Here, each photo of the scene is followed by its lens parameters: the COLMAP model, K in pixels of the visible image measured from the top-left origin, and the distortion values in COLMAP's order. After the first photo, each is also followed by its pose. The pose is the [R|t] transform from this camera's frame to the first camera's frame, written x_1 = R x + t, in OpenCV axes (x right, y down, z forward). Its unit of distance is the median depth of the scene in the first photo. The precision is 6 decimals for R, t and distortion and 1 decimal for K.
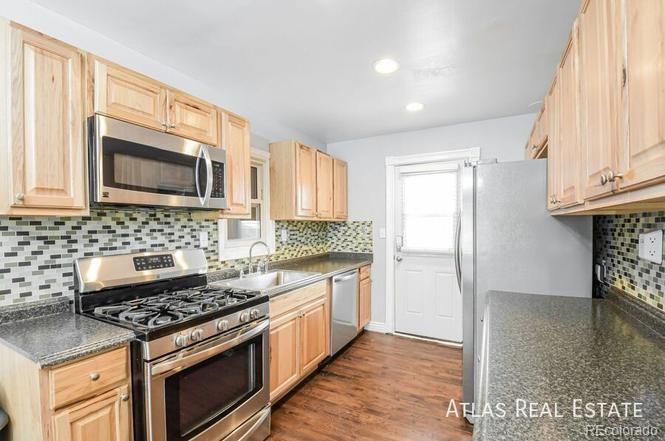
lens RADIAL K [[299.0, 0, 327.0], [0, 299.0, 229.3], [0, 0, 1]] dist [-0.001261, -0.000719]
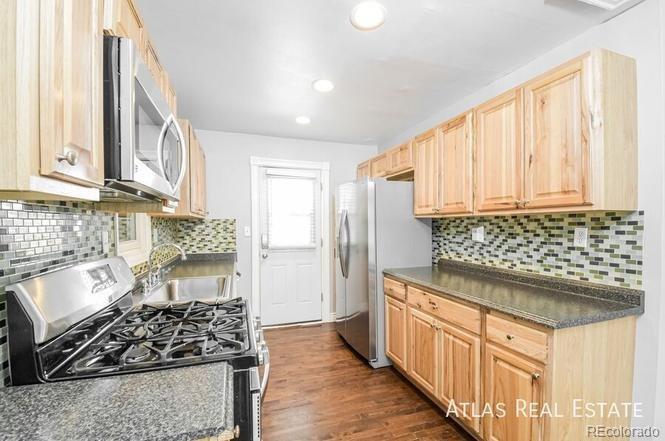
lens RADIAL K [[290.2, 0, 331.2], [0, 290.2, 227.0], [0, 0, 1]] dist [0.000309, -0.001025]
pose [[0.675511, -0.002801, 0.737345, -0.406274], [0.006707, 0.999975, -0.002347, 0.002649], [-0.737319, 0.006531, 0.675513, 0.164772]]
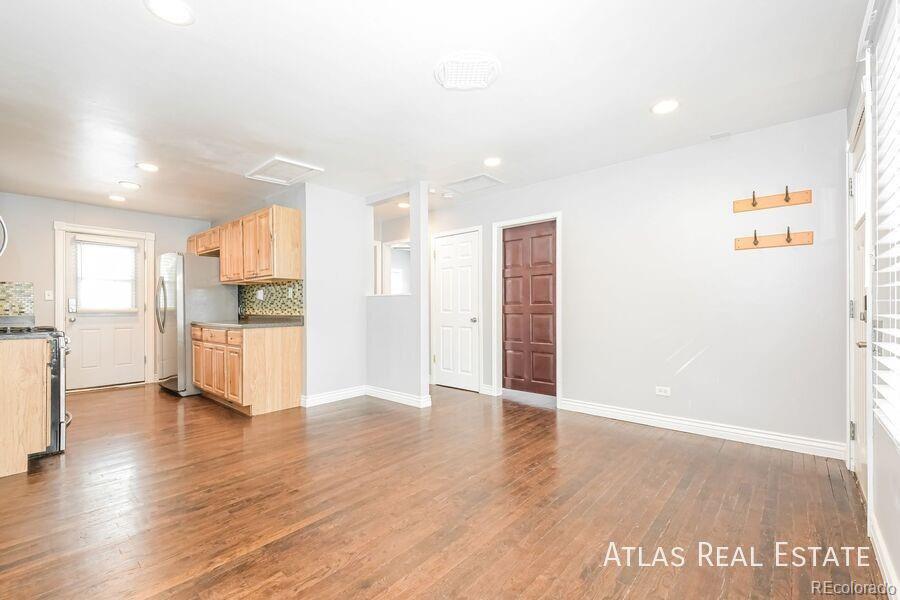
lens RADIAL K [[392.8, 0, 455.2], [0, 392.8, 301.5], [0, 0, 1]] dist [0.000309, -0.001025]
pose [[0.197161, 0.014559, 0.980263, -0.997077], [0.015105, 0.999726, -0.017886, 0.091937], [-0.980255, 0.018333, 0.196887, -0.708581]]
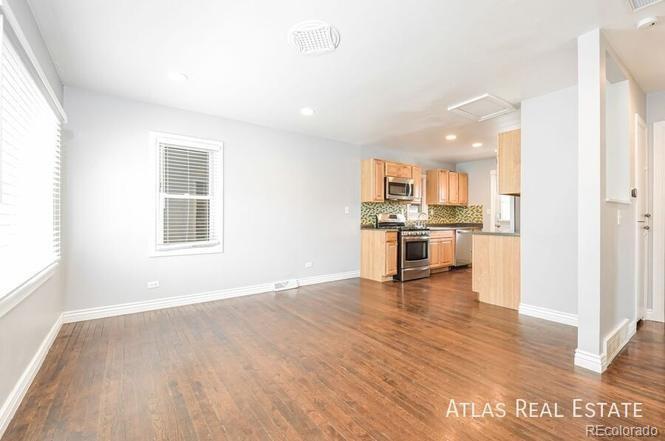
lens RADIAL K [[290.2, 0, 327.9], [0, 290.2, 222.4], [0, 0, 1]] dist [0.000309, -0.001025]
pose [[0.901692, 0.012960, -0.432185, 0.083049], [-0.010961, 0.999915, 0.007115, 0.089571], [0.432240, -0.001679, 0.901757, -1.217791]]
